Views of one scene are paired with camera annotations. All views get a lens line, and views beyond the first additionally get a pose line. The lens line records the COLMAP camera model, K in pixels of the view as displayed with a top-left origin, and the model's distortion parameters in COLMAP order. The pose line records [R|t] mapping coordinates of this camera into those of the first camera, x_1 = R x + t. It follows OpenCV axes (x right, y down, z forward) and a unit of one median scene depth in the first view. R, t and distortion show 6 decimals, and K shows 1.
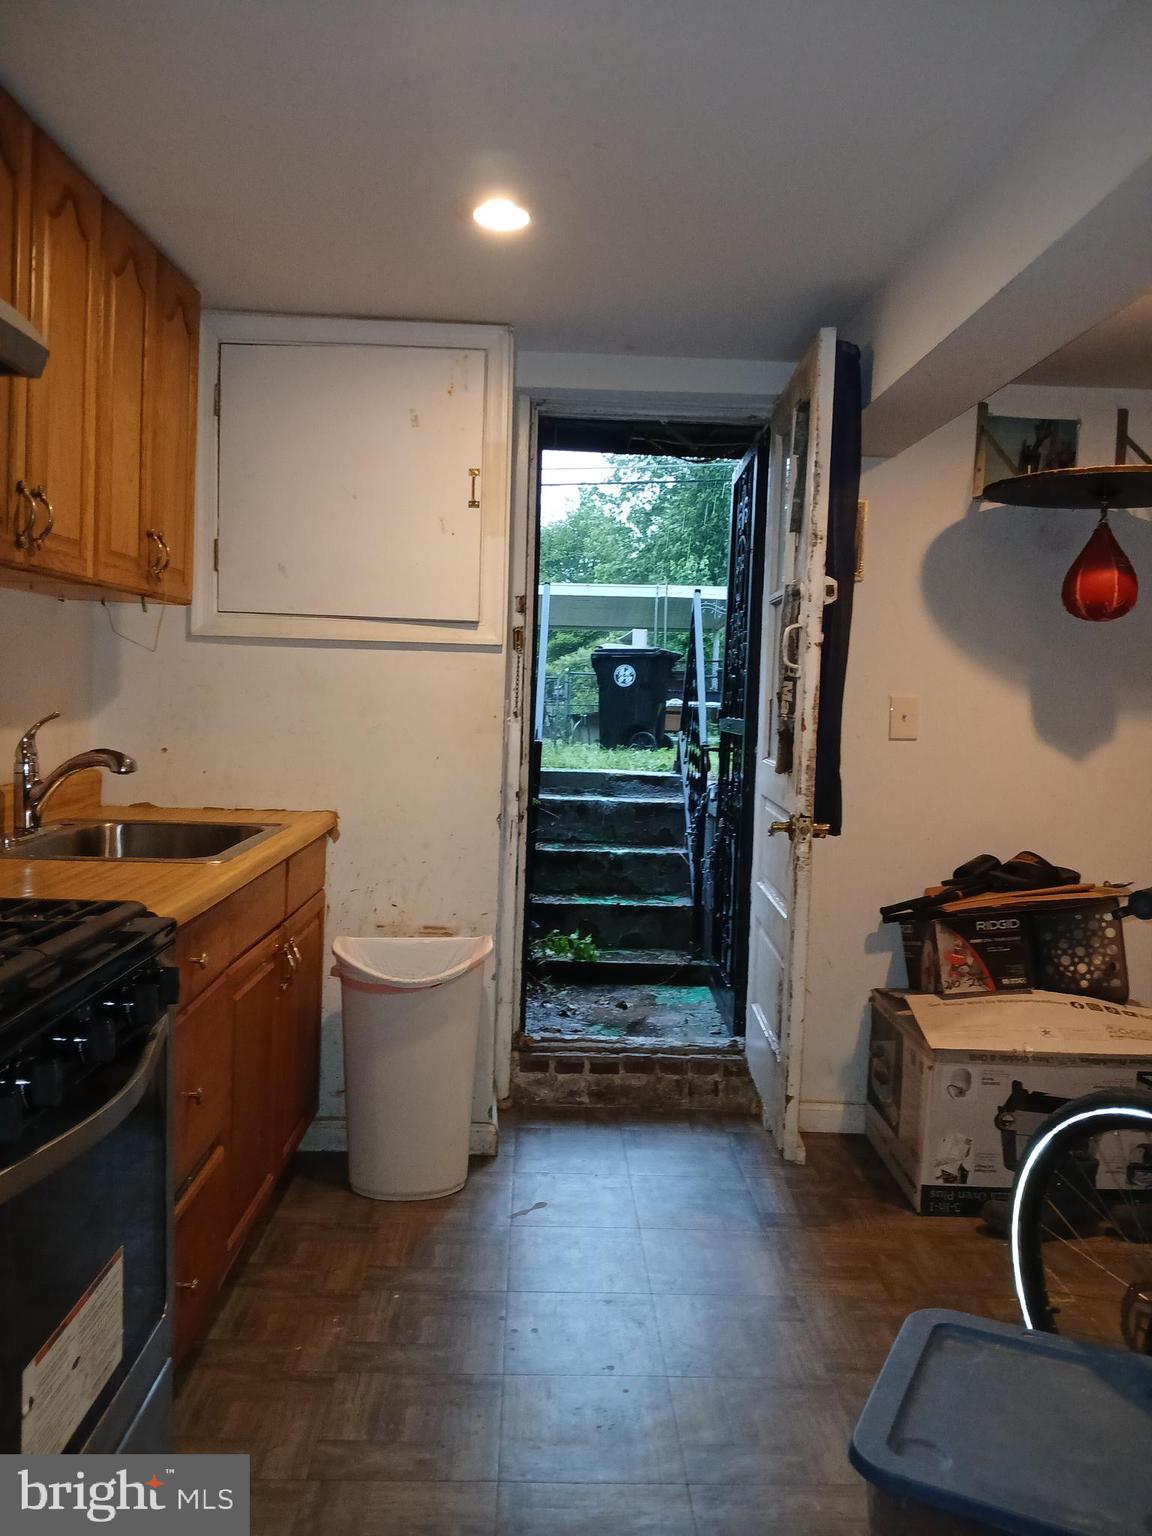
lens RADIAL K [[1169.2, 0, 578.5], [0, 1169.2, 754.4], [0, 0, 1]] dist [0.073226, -0.166405]
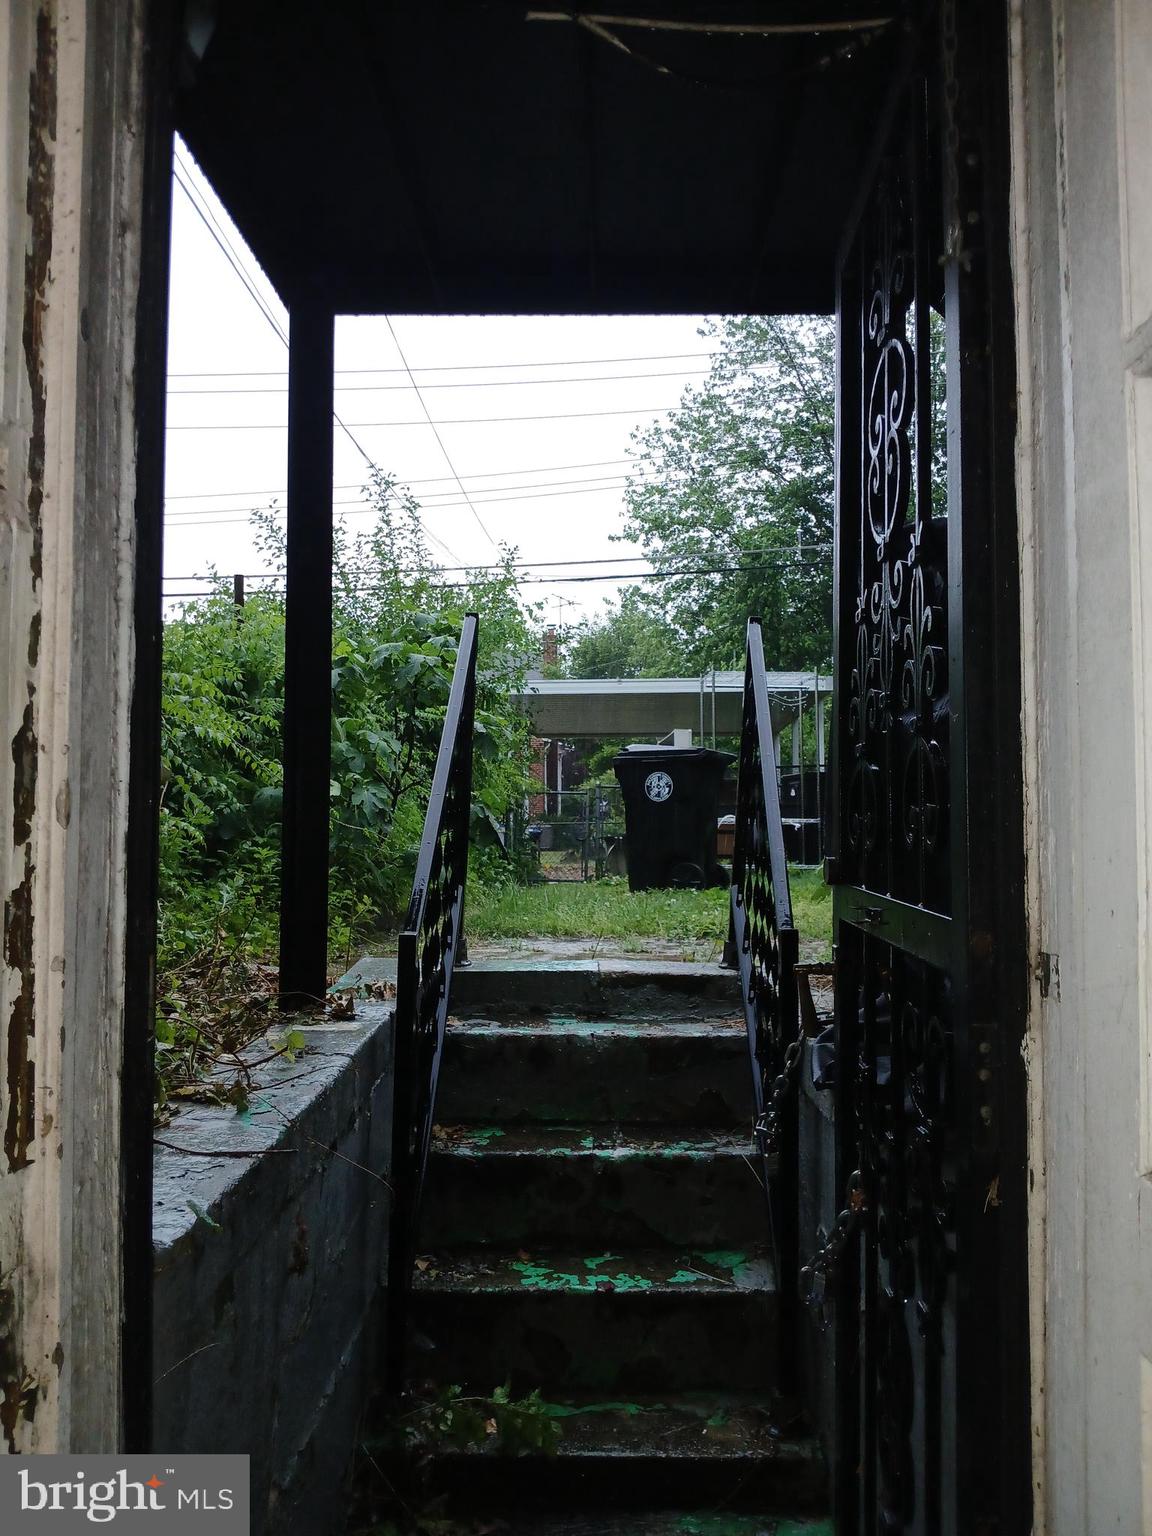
lens RADIAL K [[1169.2, 0, 578.5], [0, 1169.2, 754.4], [0, 0, 1]] dist [0.073226, -0.166405]
pose [[0.998275, -0.033746, -0.048047, 0.048618], [0.028846, 0.994643, -0.099262, -0.030436], [0.051139, 0.097705, 0.993901, 0.509687]]
